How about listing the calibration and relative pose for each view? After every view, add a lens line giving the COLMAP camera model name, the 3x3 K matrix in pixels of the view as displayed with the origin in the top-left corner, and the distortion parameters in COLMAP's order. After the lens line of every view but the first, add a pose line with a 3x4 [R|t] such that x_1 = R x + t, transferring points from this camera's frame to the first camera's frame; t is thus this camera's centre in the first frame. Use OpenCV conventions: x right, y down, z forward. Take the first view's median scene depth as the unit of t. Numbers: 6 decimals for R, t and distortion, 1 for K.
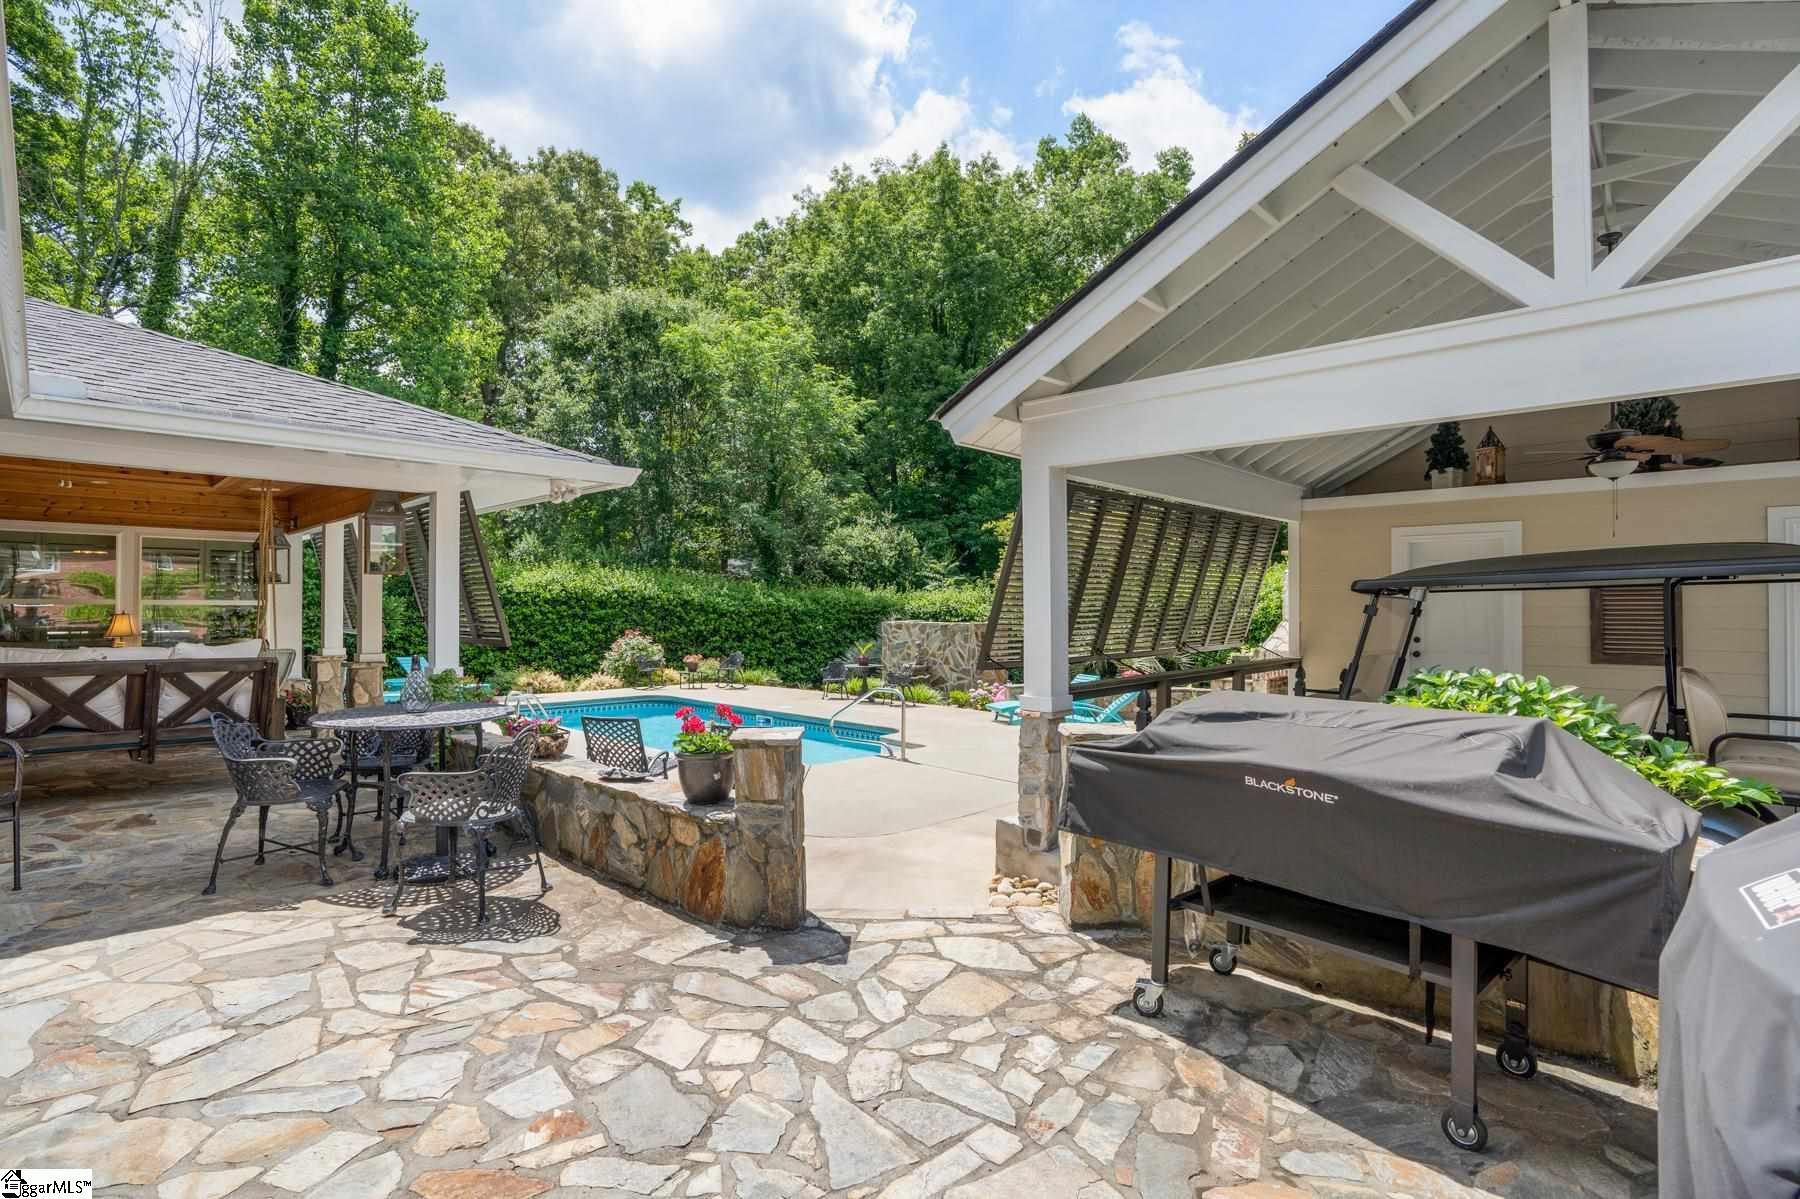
lens RADIAL K [[835.1, 0, 896.2], [0, 835.1, 600.5], [0, 0, 1]] dist [-0.003568, 0.000487]
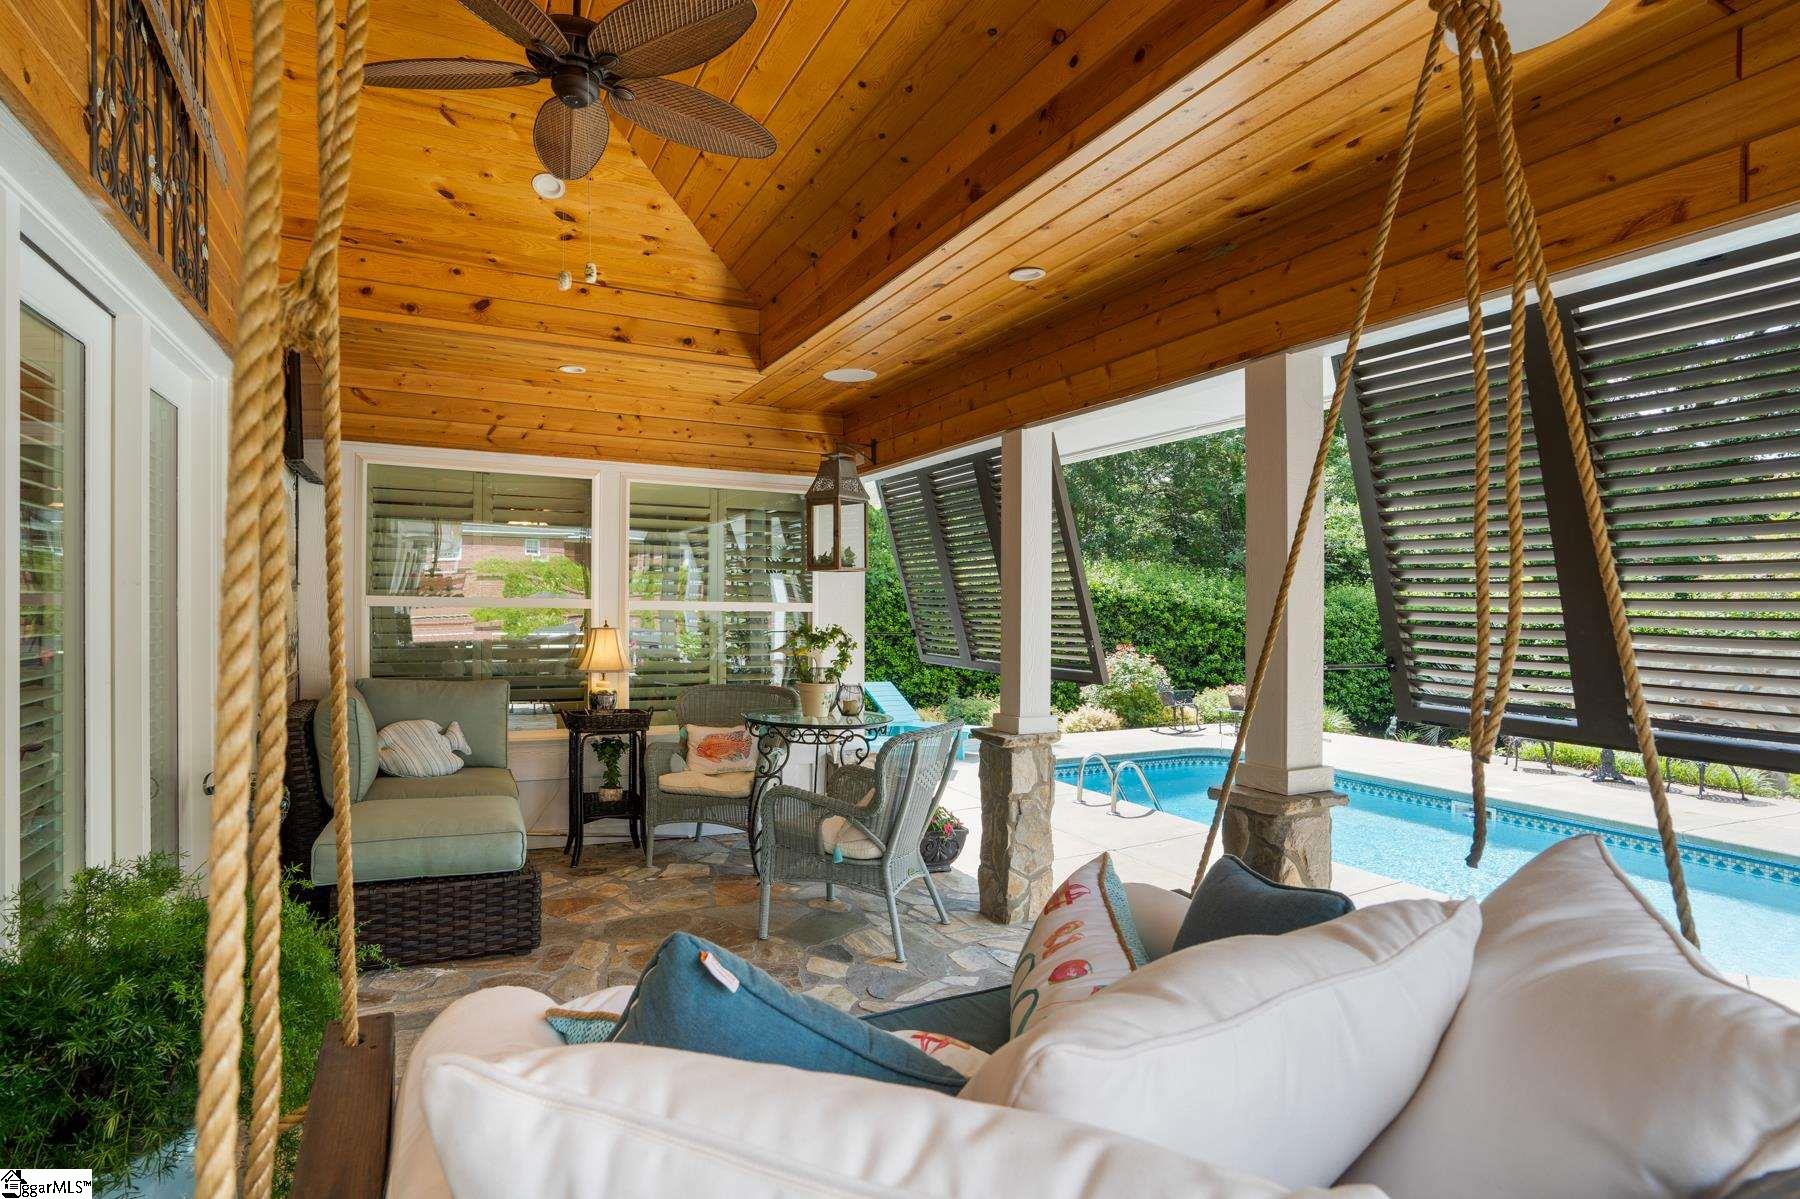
lens RADIAL K [[904.6, 0, 967.8], [0, 904.6, 600.6], [0, 0, 1]] dist [-0.000863, 0.000144]
pose [[0.962680, 0.006759, -0.270559, -0.210144], [-0.007175, 0.999974, -0.000549, -0.000845], [0.270548, 0.002470, 0.962703, 0.194003]]
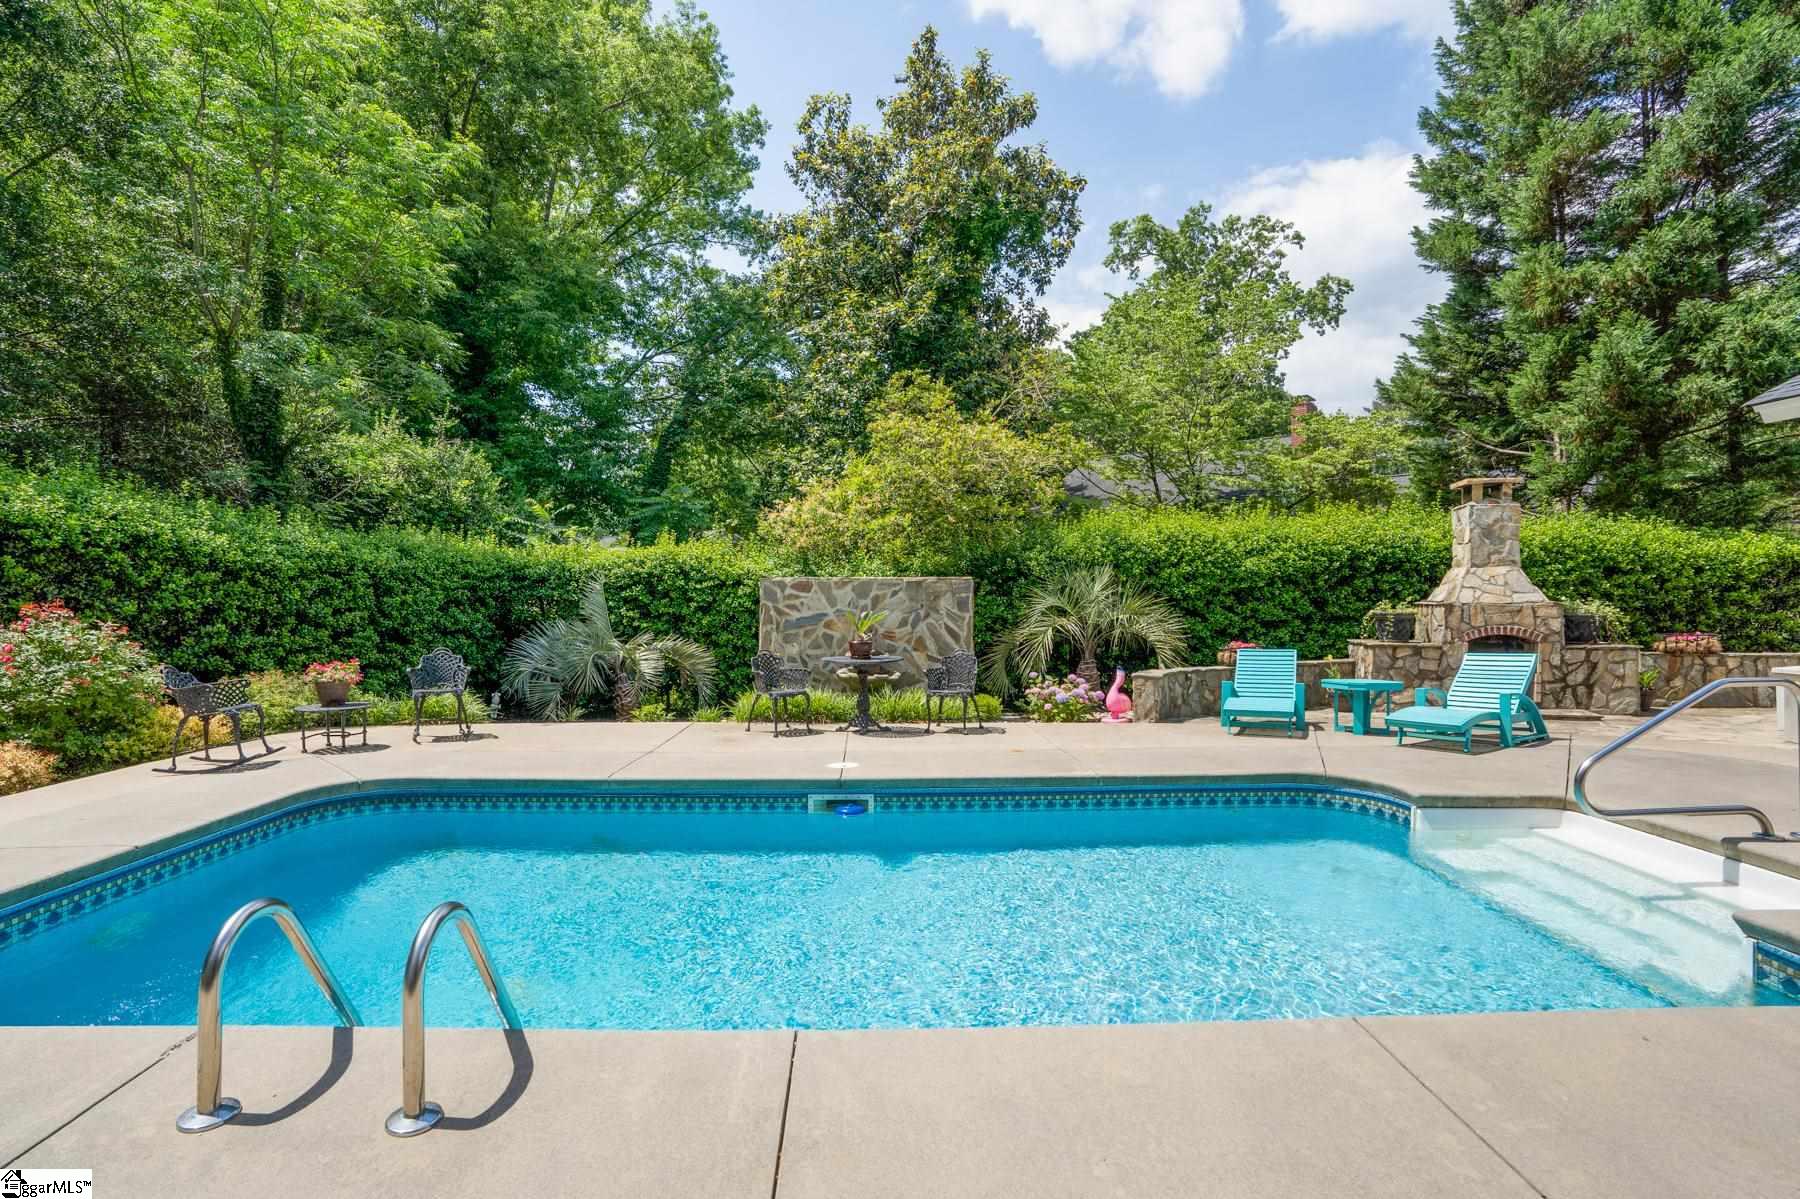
lens RADIAL K [[842.2, 0, 832.3], [0, 842.2, 618.4], [0, 0, 1]] dist [-0.052301, 0.017893]
pose [[0.718867, -0.020455, 0.694847, -0.282043], [0.000504, 0.999582, 0.028904, 0.028418], [-0.695148, -0.020428, 0.718576, 0.470601]]
